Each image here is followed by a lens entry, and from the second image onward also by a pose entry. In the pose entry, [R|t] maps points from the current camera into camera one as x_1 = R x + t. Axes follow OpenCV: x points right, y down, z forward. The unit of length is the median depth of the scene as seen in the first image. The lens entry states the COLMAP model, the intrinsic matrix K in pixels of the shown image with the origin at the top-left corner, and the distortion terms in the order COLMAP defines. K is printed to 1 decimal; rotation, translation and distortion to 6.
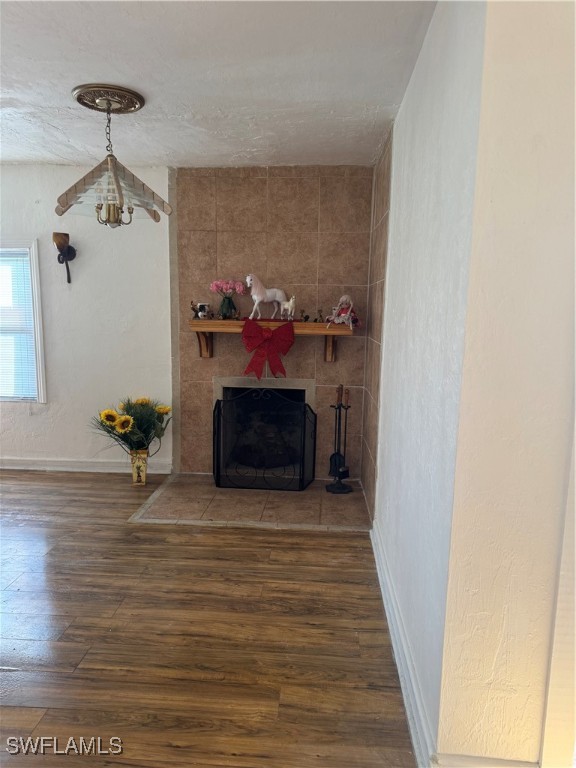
lens RADIAL K [[537.7, 0, 291.0], [0, 537.7, 386.2], [0, 0, 1]] dist [0.024317, -0.022880]
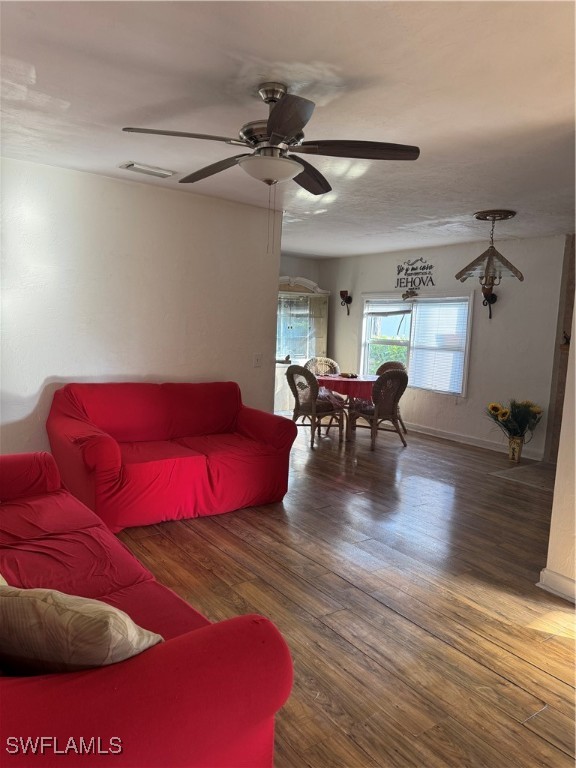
lens RADIAL K [[537.7, 0, 266.9], [0, 537.7, 384.7], [0, 0, 1]] dist [0.024317, -0.022880]
pose [[0.601582, 0.098562, -0.792707, 0.429397], [-0.145698, 0.989251, 0.012430, 0.061873], [0.785412, 0.108018, 0.609476, -0.380395]]
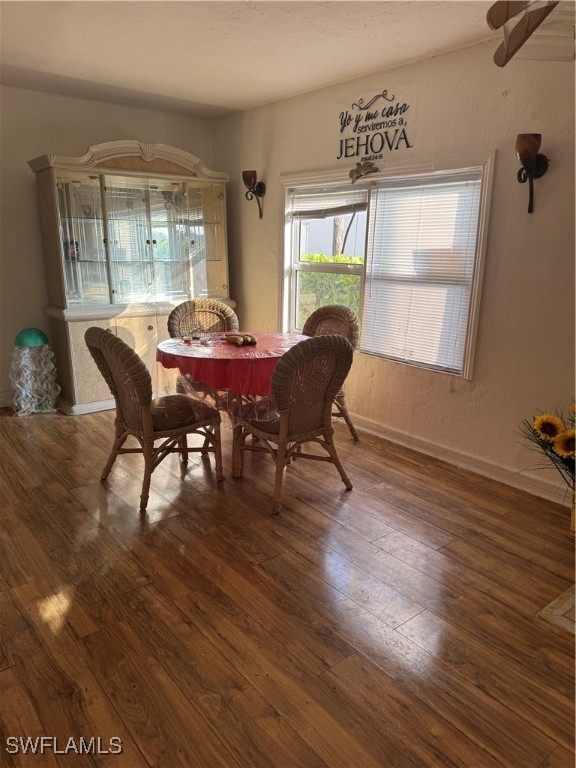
lens RADIAL K [[537.7, 0, 297.6], [0, 537.7, 381.9], [0, 0, 1]] dist [0.024317, -0.022880]
pose [[0.674799, 0.183241, -0.714891, -0.088995], [-0.122488, 0.983058, 0.136359, -0.041719], [0.727766, -0.004449, 0.685811, 0.338369]]
